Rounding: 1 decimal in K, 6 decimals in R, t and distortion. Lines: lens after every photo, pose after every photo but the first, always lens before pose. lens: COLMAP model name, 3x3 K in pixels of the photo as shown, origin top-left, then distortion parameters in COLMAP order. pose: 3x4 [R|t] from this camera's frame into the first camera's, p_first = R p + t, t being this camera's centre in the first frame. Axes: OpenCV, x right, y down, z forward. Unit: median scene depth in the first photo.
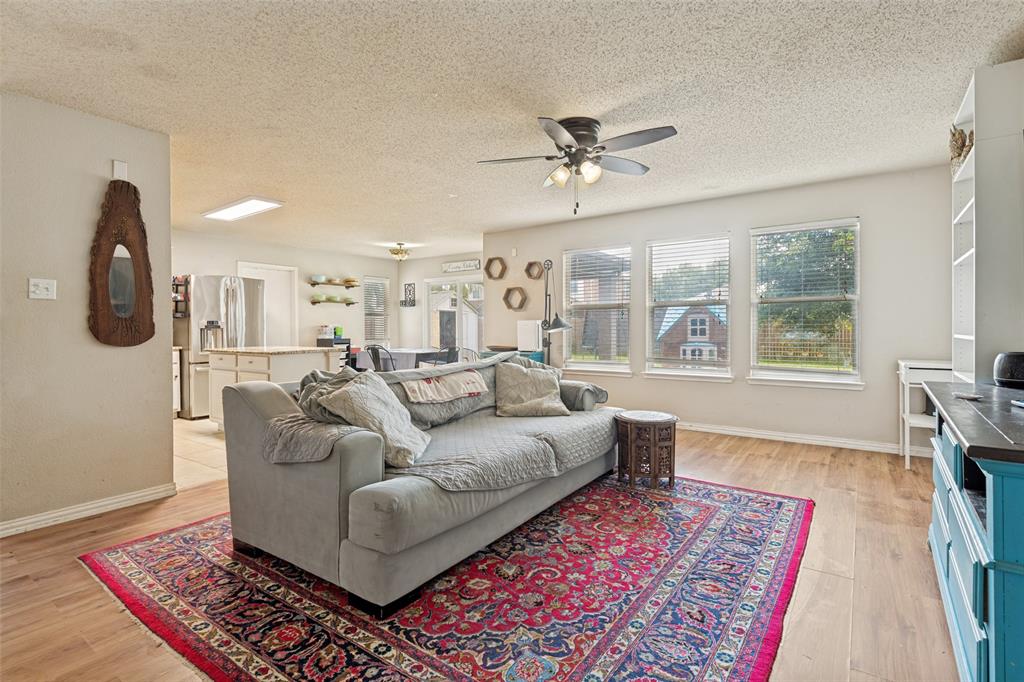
lens RADIAL K [[493.8, 0, 518.9], [0, 493.8, 328.6], [0, 0, 1]] dist [0.009476, -0.005160]
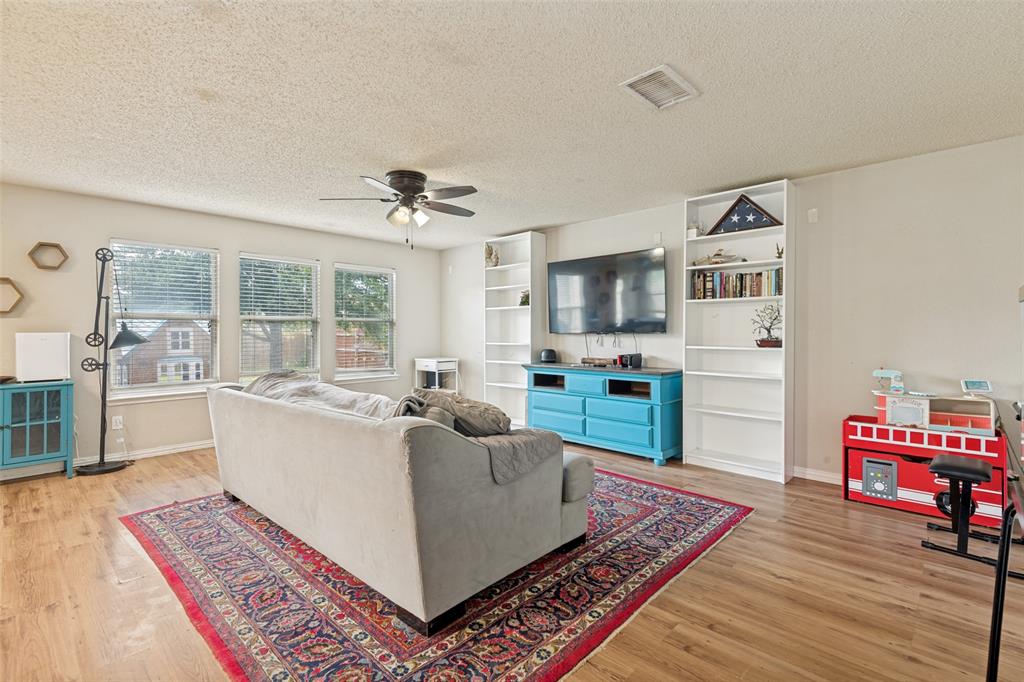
lens RADIAL K [[469.6, 0, 504.2], [0, 469.6, 337.5], [0, 0, 1]] dist [0.021316, -0.006808]
pose [[0.148906, -0.002844, 0.988847, -1.135307], [0.007904, 0.999967, 0.001685, -0.014913], [-0.988820, 0.007565, 0.148923, 0.686459]]
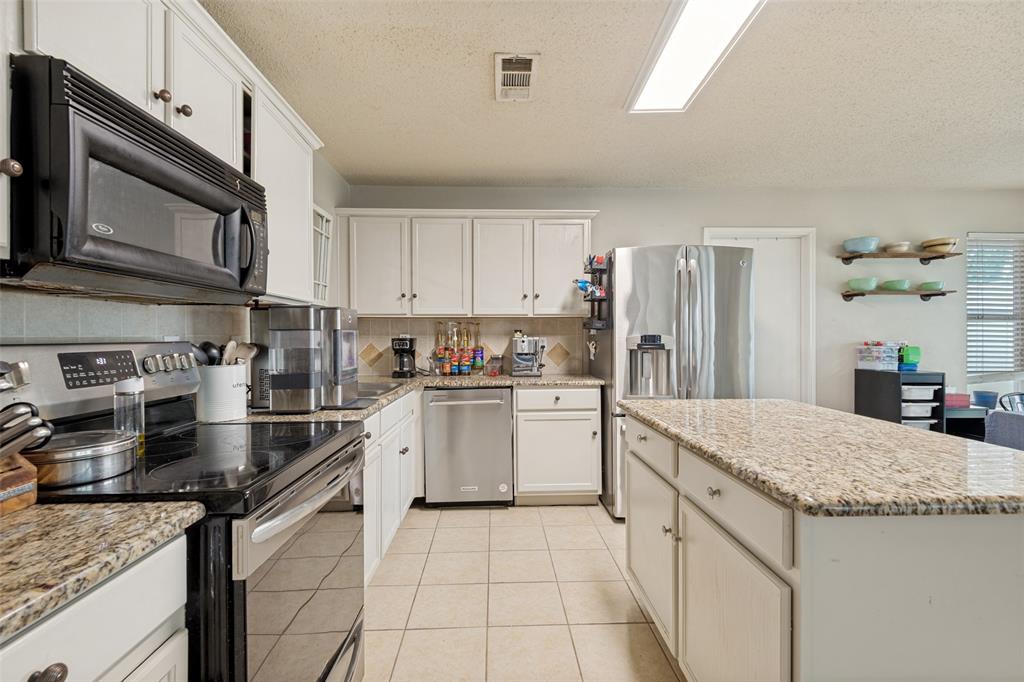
lens RADIAL K [[469.6, 0, 515.2], [0, 469.6, 338.1], [0, 0, 1]] dist [0.021316, -0.006808]
pose [[0.605178, 0.009689, -0.796031, -0.687993], [-0.007649, 0.999951, 0.006355, -0.030656], [0.796053, 0.002243, 0.605222, 1.289166]]
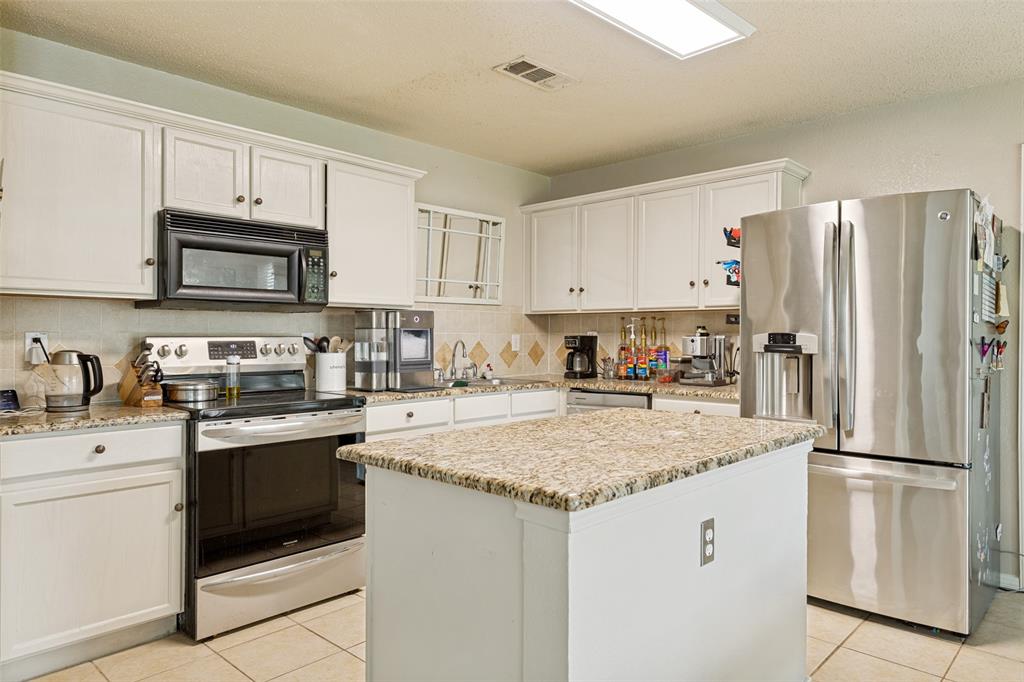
lens RADIAL K [[659.7, 0, 502.6], [0, 659.7, 338.8], [0, 0, 1]] dist [0.016955, -0.004629]
pose [[-0.157388, 0.015359, -0.987417, -0.224082], [-0.008402, 0.999822, 0.016891, -0.038925], [0.987501, 0.010955, -0.157231, 1.889079]]
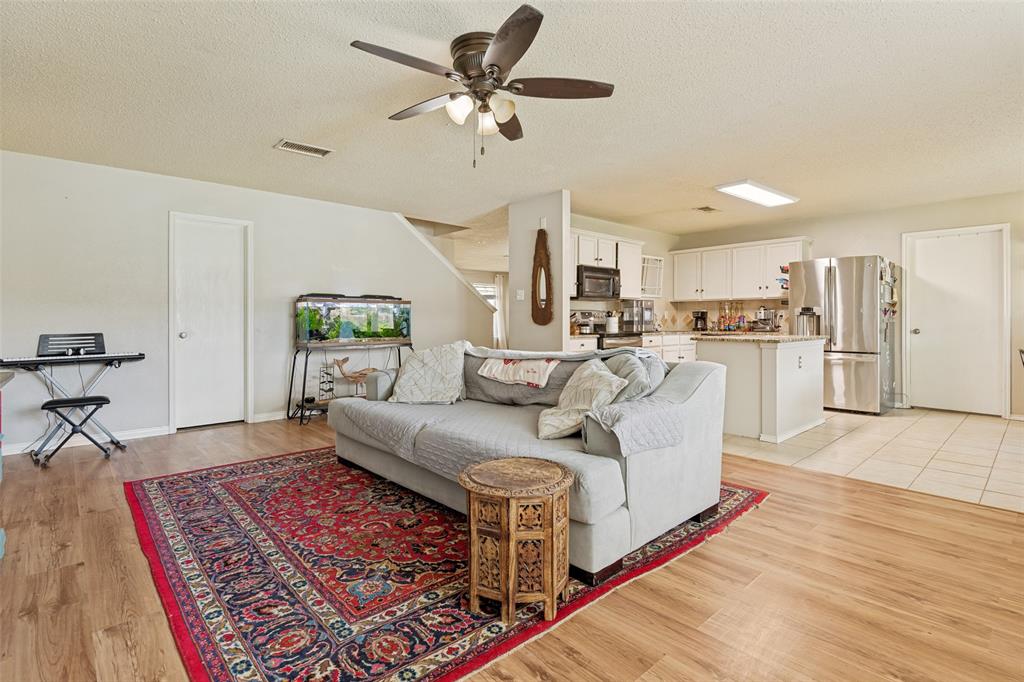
lens RADIAL K [[493.8, 0, 504.4], [0, 493.8, 325.7], [0, 0, 1]] dist [0.009476, -0.005160]
pose [[-0.227496, 0.020799, -0.973557, 0.987021], [-0.003414, 0.999749, 0.022157, 0.001294], [0.973773, 0.008365, -0.227367, 1.395914]]
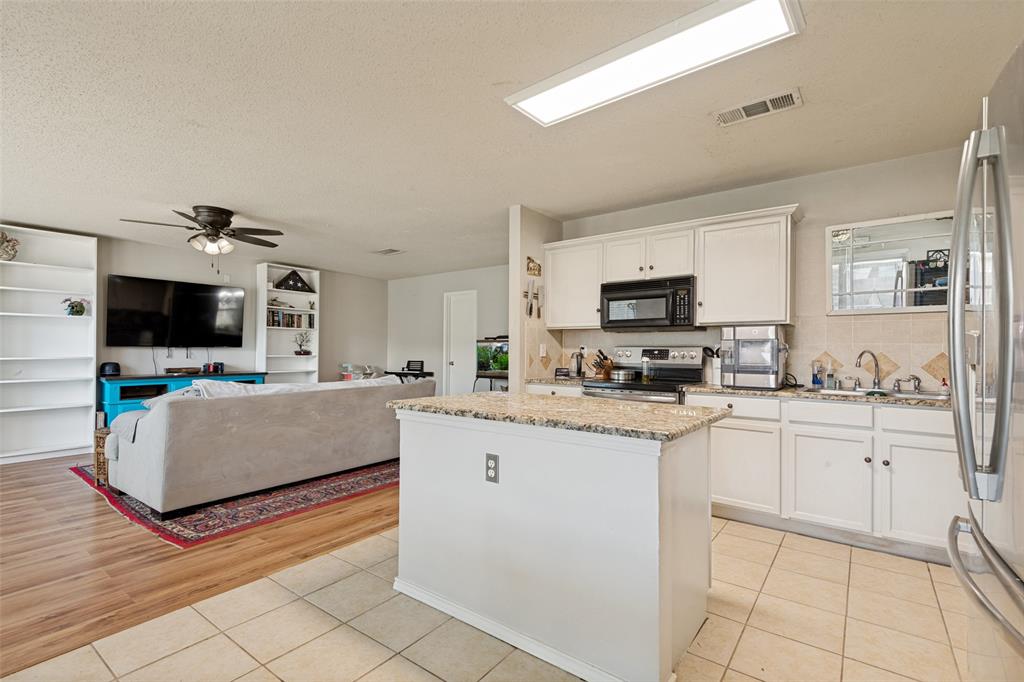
lens RADIAL K [[469.6, 0, 519.3], [0, 469.6, 345.5], [0, 0, 1]] dist [0.021316, -0.006808]
pose [[-0.999419, 0.003741, 0.033863, -0.920585], [0.003664, 0.999991, -0.002321, -0.020954], [-0.033871, -0.002195, -0.999424, 2.672944]]
